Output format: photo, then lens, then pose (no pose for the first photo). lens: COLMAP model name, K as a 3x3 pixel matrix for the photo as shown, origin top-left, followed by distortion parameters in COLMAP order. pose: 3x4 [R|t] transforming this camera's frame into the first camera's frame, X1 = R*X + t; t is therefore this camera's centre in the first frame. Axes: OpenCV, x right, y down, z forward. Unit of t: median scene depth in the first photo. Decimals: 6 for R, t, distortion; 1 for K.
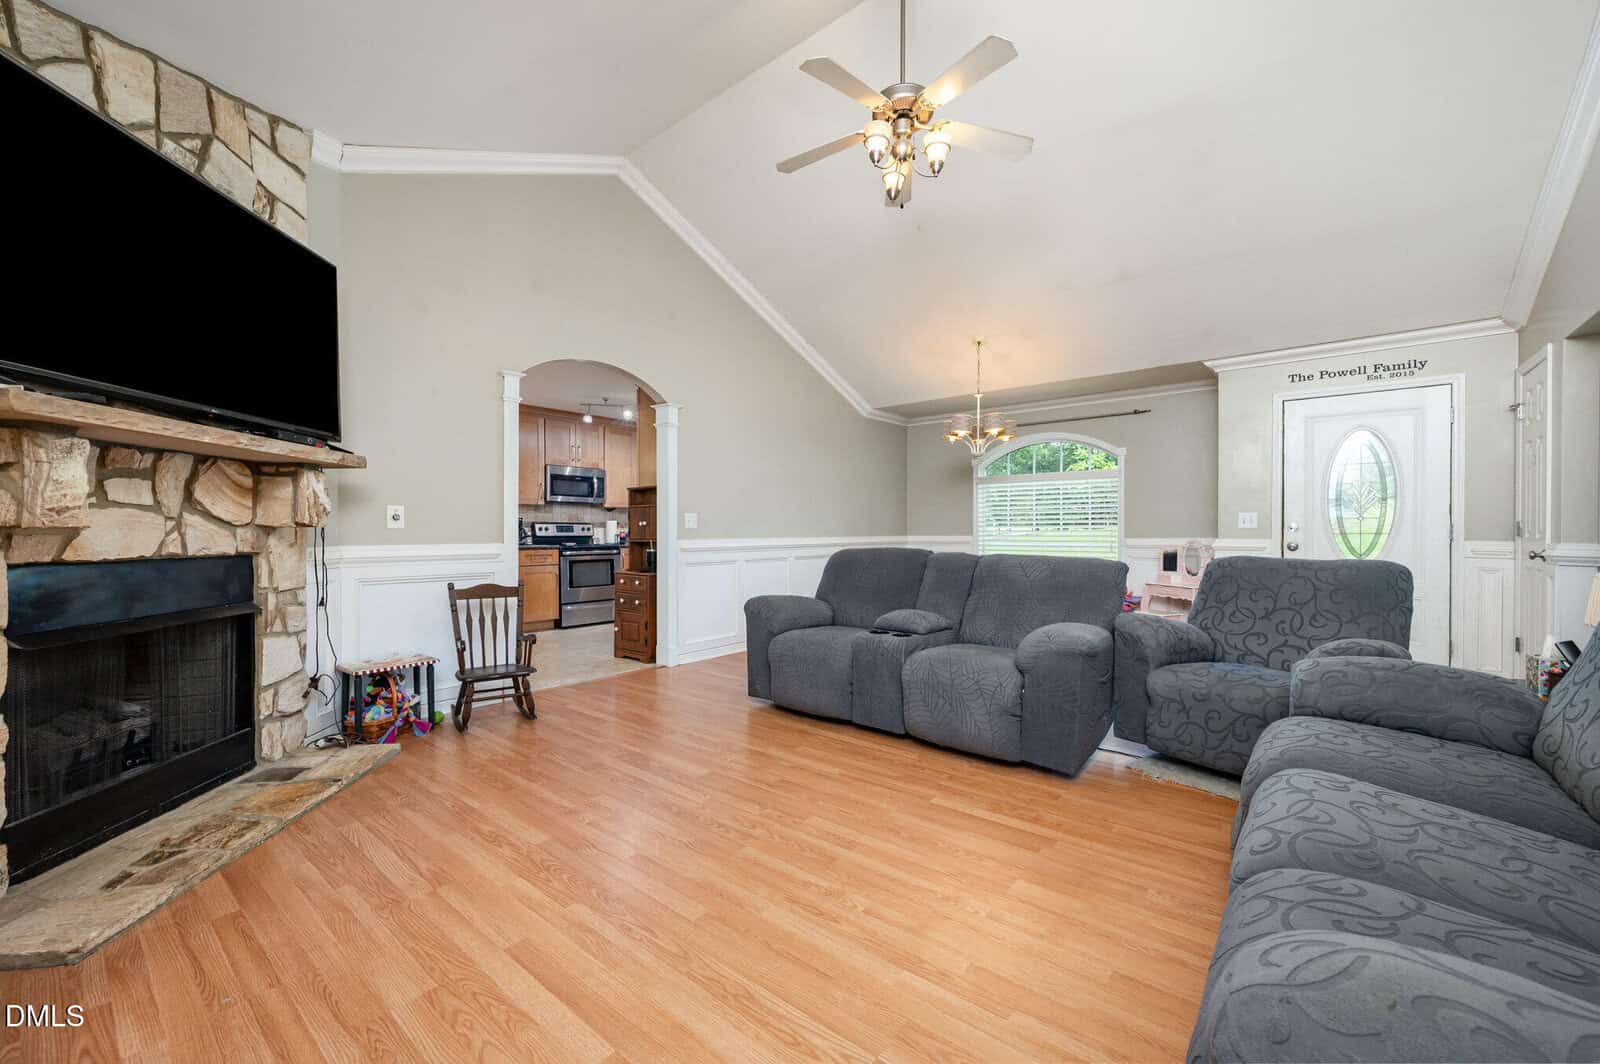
lens RADIAL K [[643.8, 0, 800.0], [0, 643.8, 532.0], [0, 0, 1]] dist [-0.000678, -0.000289]
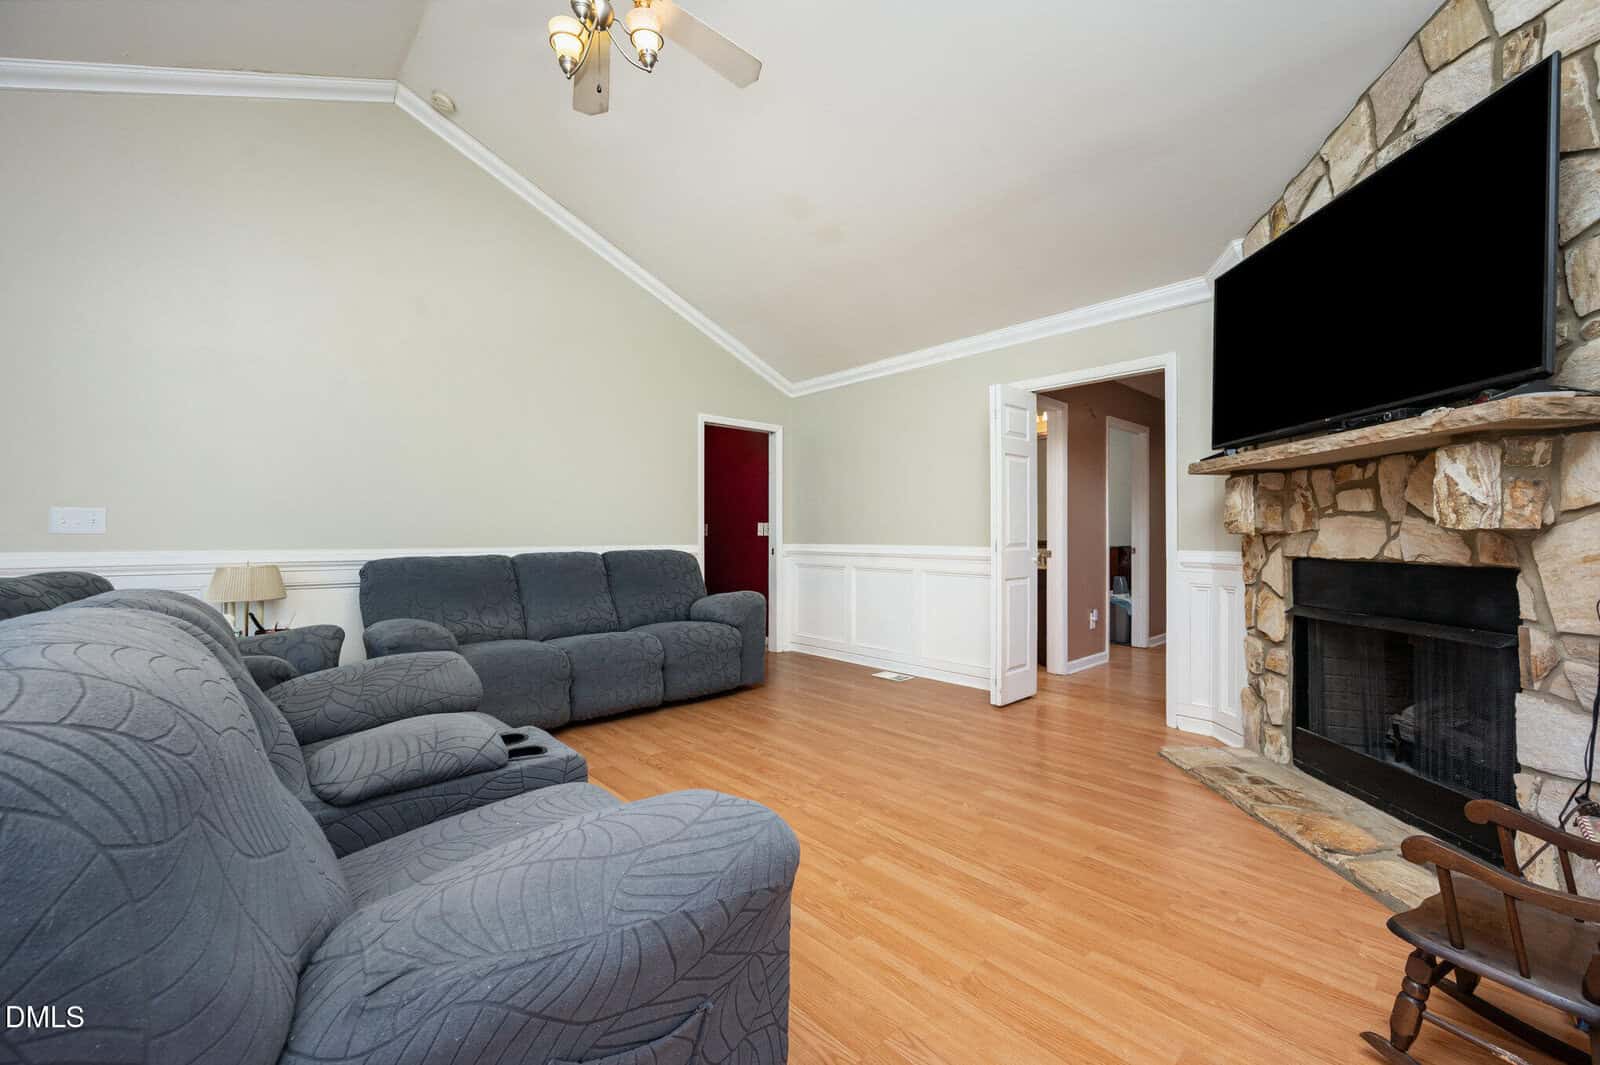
lens RADIAL K [[643.8, 0, 800.0], [0, 643.8, 532.5], [0, 0, 1]] dist [-0.000678, -0.000289]
pose [[-0.991199, 0.001662, 0.132367, -0.204163], [0.001235, 0.999994, -0.003310, -0.004190], [-0.132372, -0.003117, -0.991195, 2.138417]]
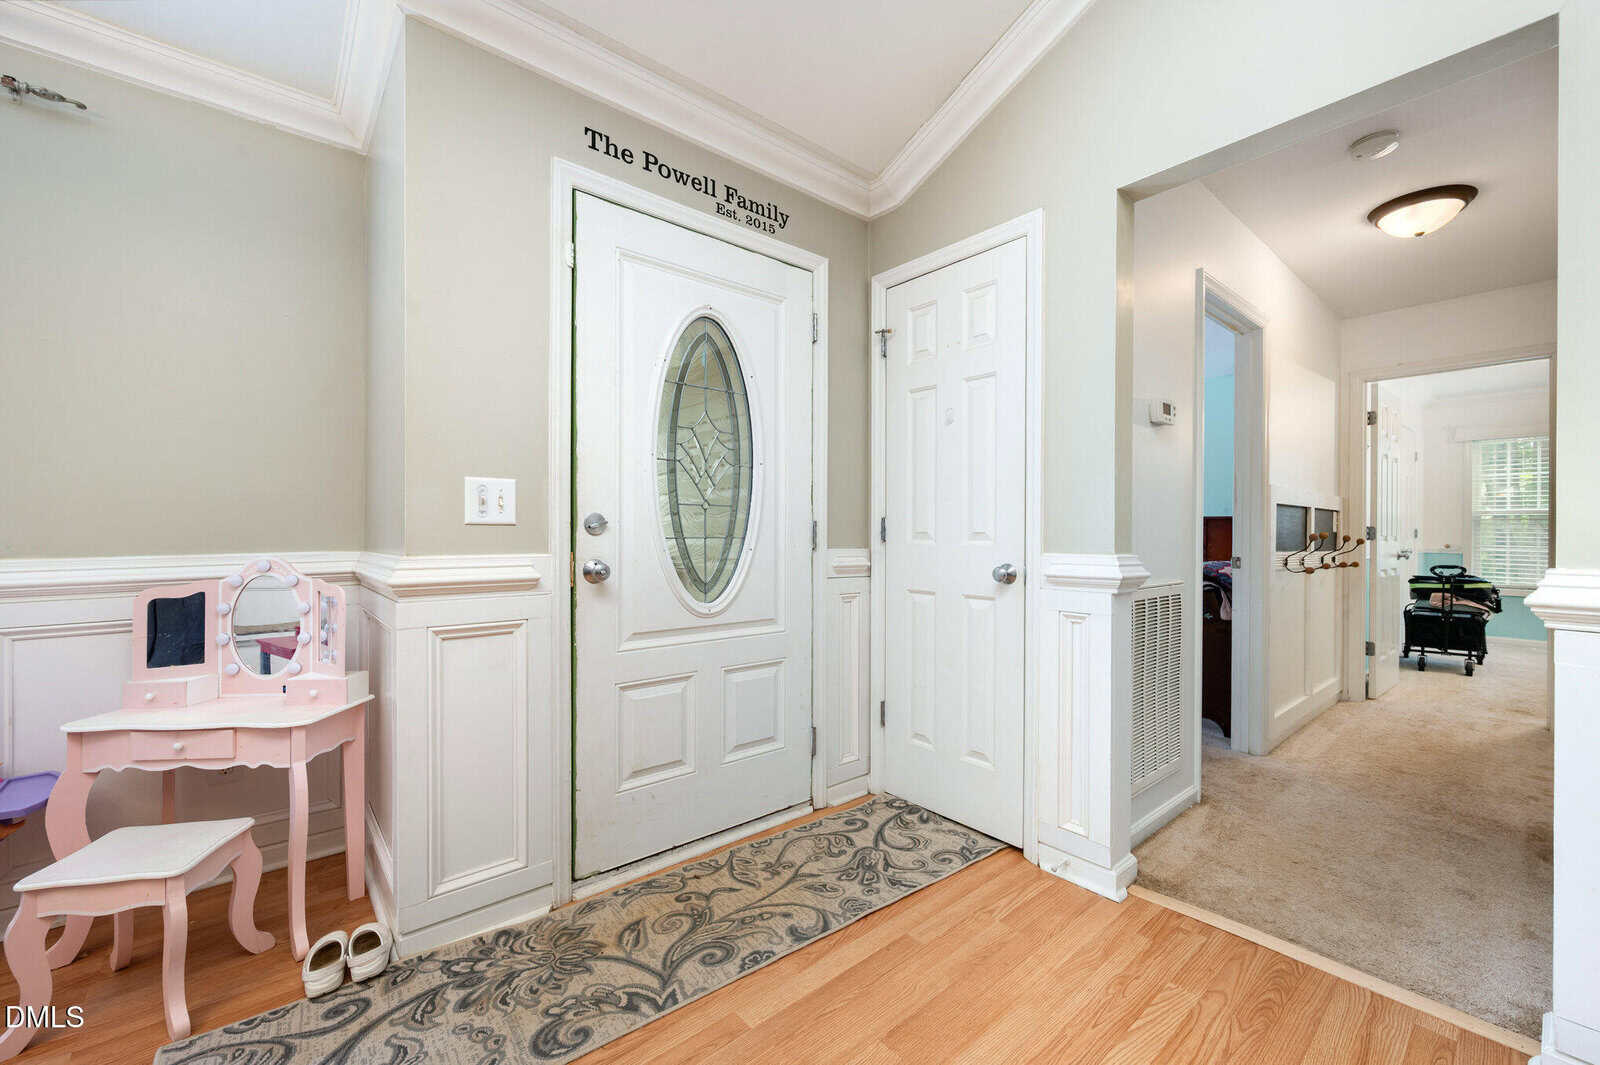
lens RADIAL K [[636.3, 0, 797.0], [0, 636.3, 535.4], [0, 0, 1]] dist [-0.000938, -0.000382]
pose [[0.170061, -0.007911, 0.985402, 0.524363], [-0.002461, 0.999961, 0.008452, -0.003493], [-0.985431, -0.003862, 0.170035, 1.051509]]
